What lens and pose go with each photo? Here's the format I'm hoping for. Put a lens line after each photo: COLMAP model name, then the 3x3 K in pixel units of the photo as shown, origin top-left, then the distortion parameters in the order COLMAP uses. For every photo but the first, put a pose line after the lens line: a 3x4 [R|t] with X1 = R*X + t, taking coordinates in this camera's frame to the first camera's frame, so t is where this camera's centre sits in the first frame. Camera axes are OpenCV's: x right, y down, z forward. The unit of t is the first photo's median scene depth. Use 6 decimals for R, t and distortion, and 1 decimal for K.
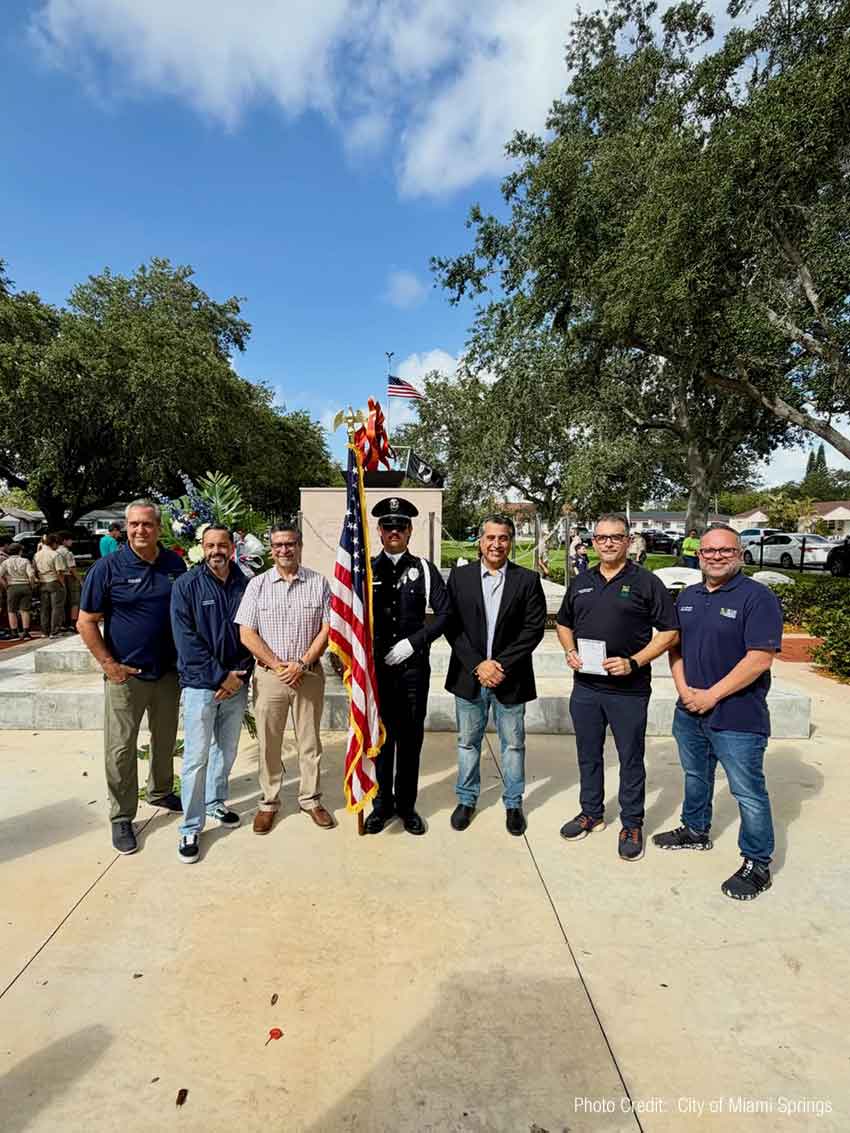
lens RADIAL K [[773.2, 0, 405.6], [0, 773.2, 587.8], [0, 0, 1]] dist [0.004600, -0.001721]
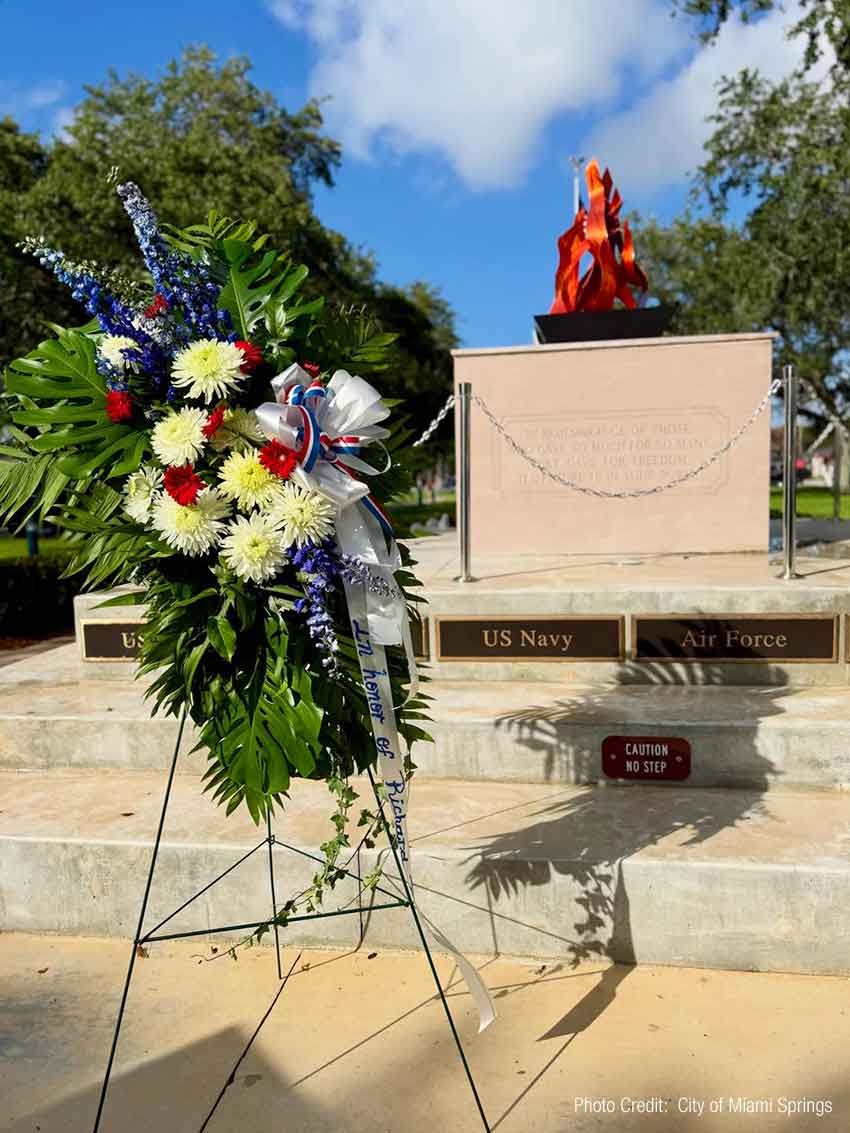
lens RADIAL K [[762.8, 0, 425.0], [0, 762.8, 566.5], [0, 0, 1]] dist [0.008596, 0.002422]
pose [[0.994074, -0.014229, -0.107768, -0.072737], [0.016032, 0.999745, 0.015881, -0.008901], [0.107514, -0.017515, 0.994049, 0.392781]]
